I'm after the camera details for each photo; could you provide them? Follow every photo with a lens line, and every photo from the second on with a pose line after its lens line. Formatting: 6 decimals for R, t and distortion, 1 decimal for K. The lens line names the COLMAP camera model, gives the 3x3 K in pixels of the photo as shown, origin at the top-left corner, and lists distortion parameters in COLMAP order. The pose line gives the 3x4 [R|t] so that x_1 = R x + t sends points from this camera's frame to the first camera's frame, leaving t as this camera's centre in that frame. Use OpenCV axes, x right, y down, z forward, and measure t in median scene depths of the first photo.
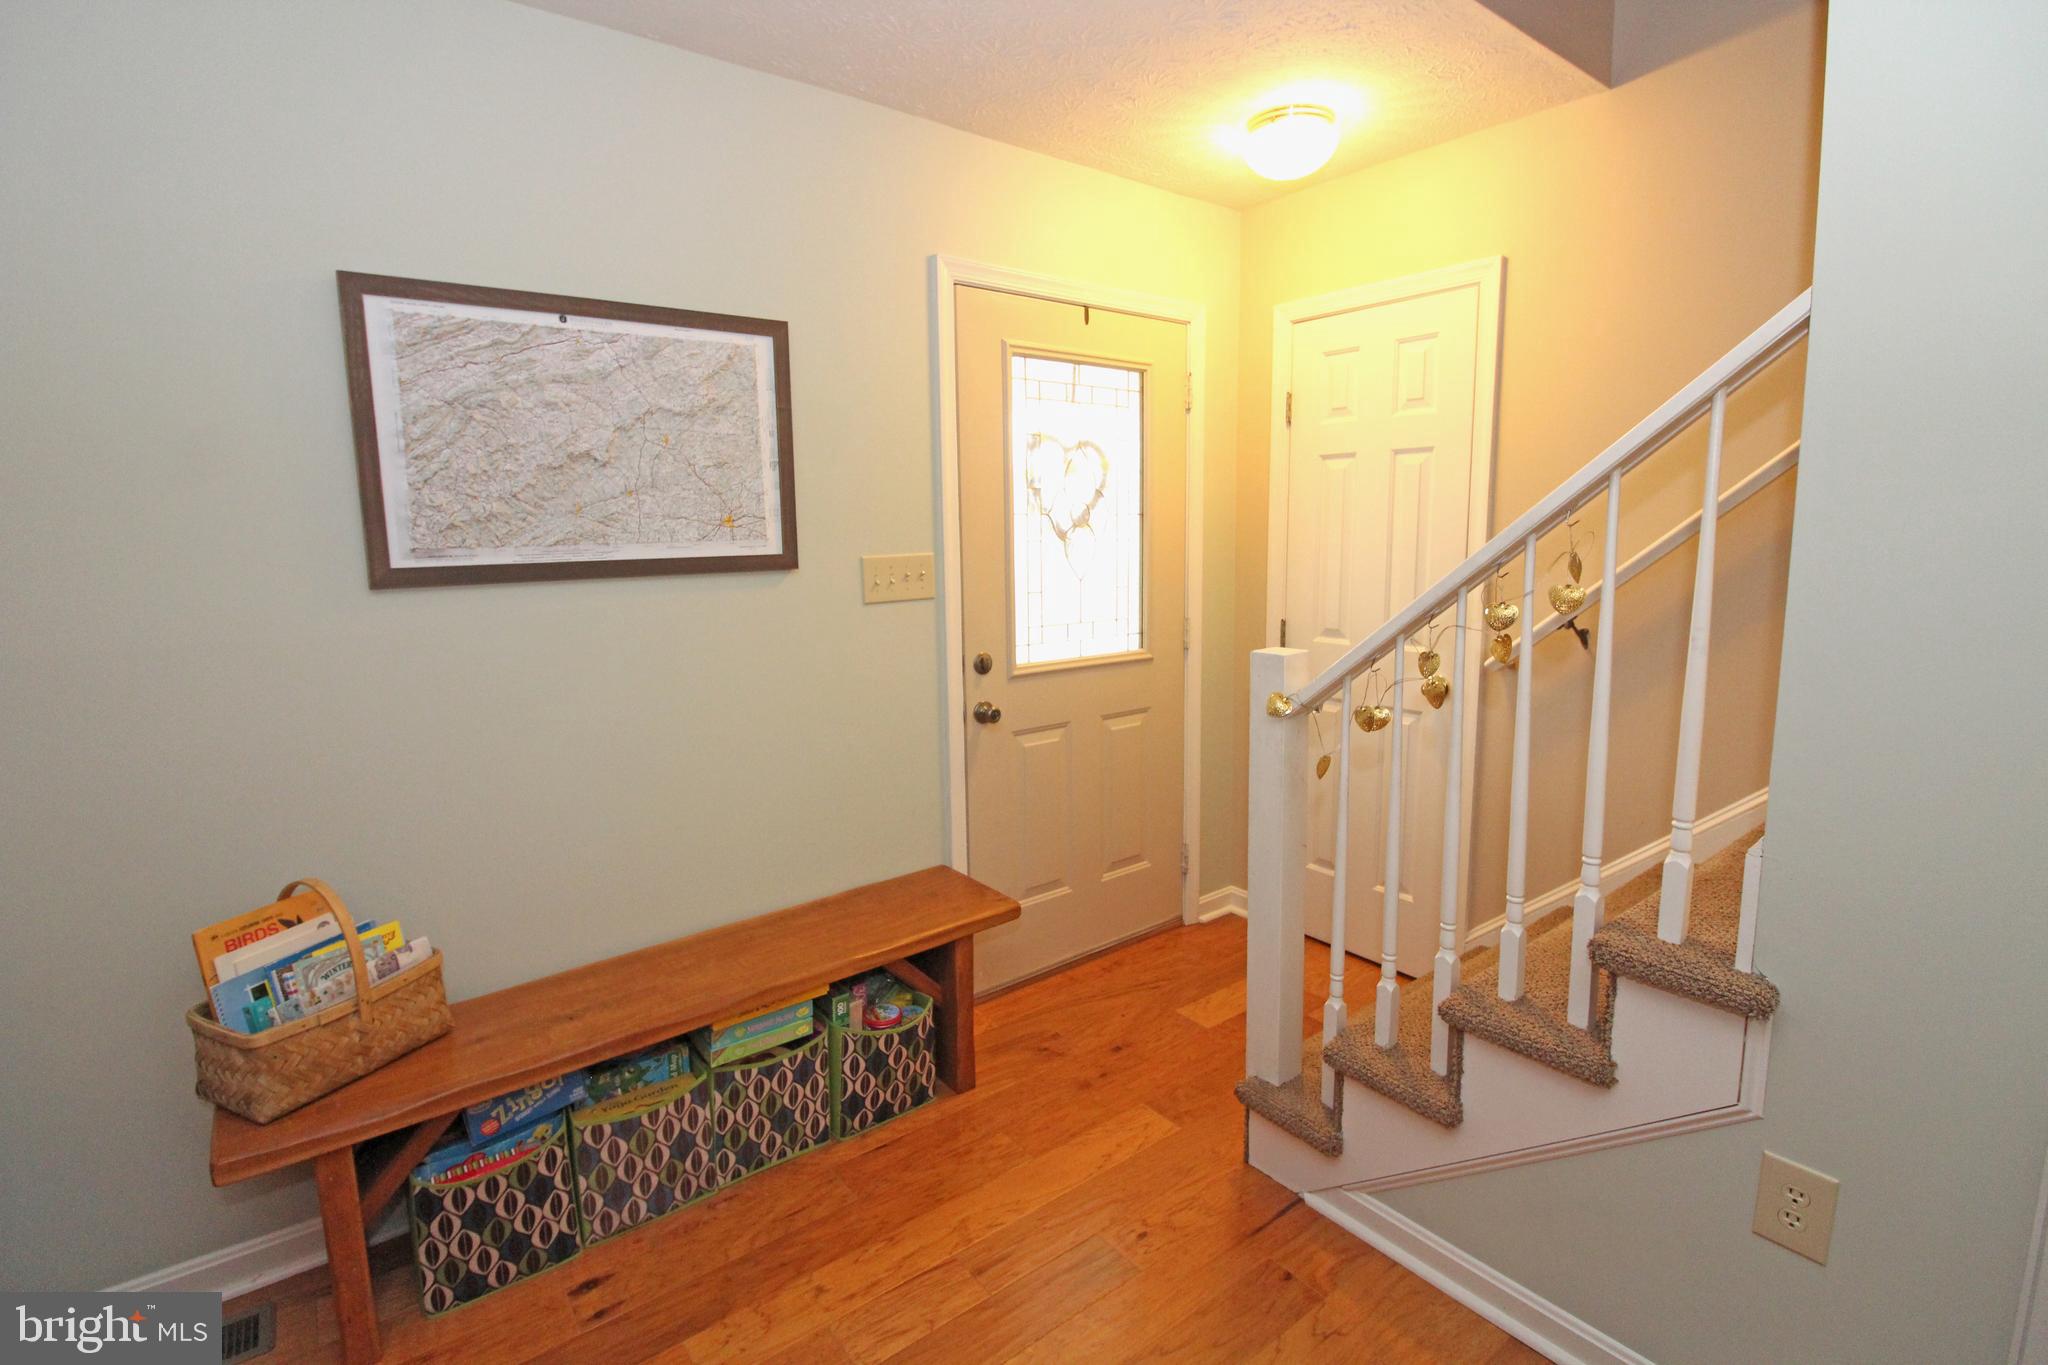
lens RADIAL K [[947.2, 0, 1013.0], [0, 947.2, 653.0], [0, 0, 1]] dist [-0.005581, -0.000511]
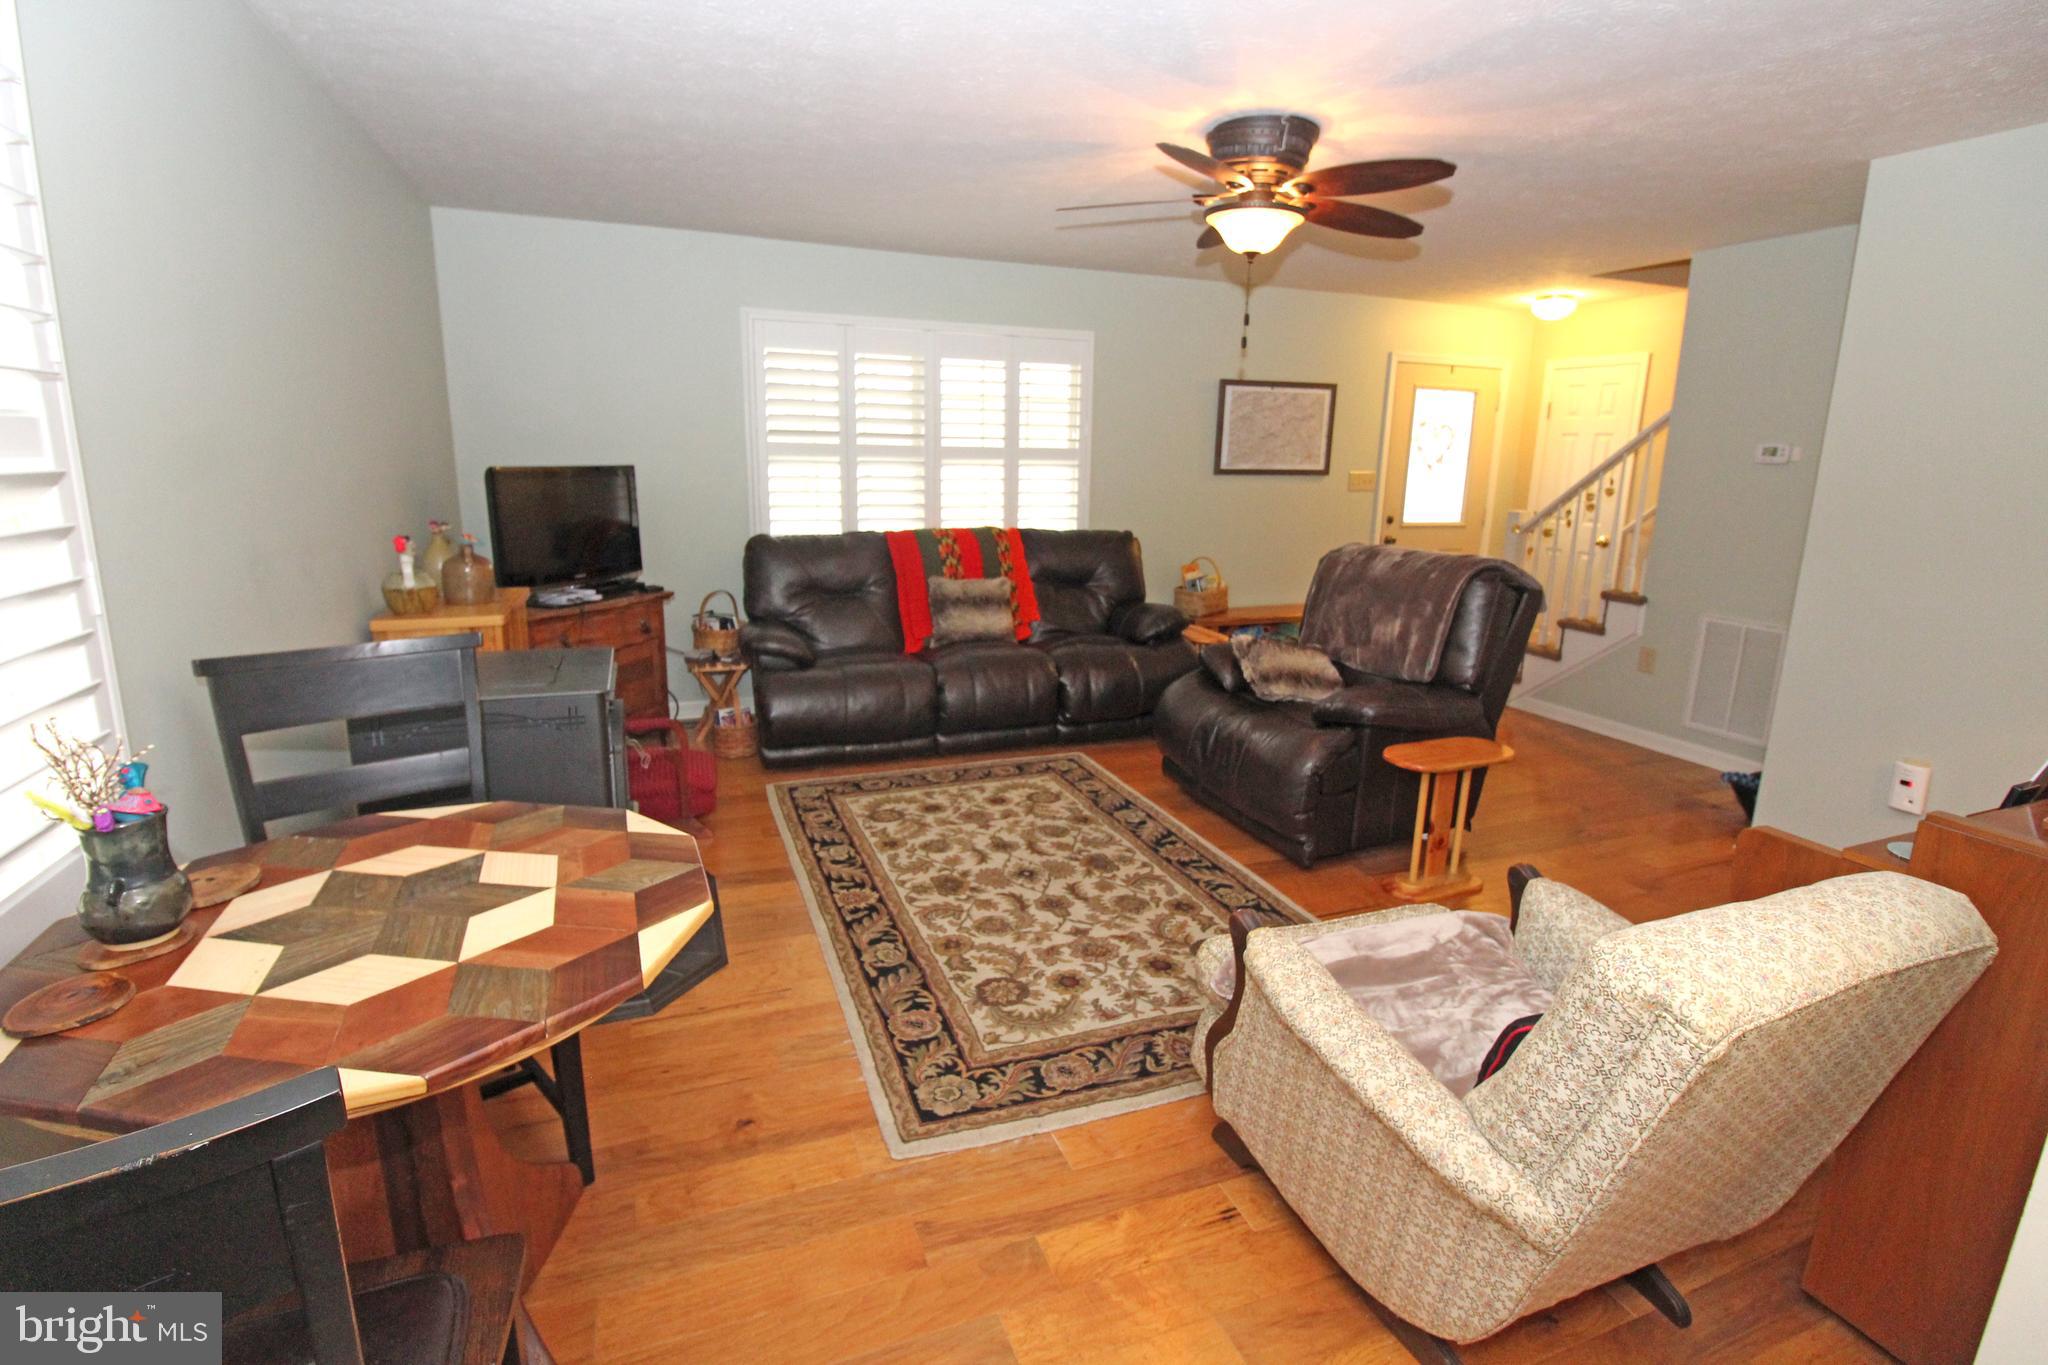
lens RADIAL K [[947.2, 0, 1013.0], [0, 947.2, 653.0], [0, 0, 1]] dist [-0.005581, -0.000511]
pose [[0.957156, 0.090124, -0.275191, -0.306662], [-0.069810, 0.994121, 0.082762, 0.259378], [0.281032, -0.060005, 0.957820, -1.904037]]
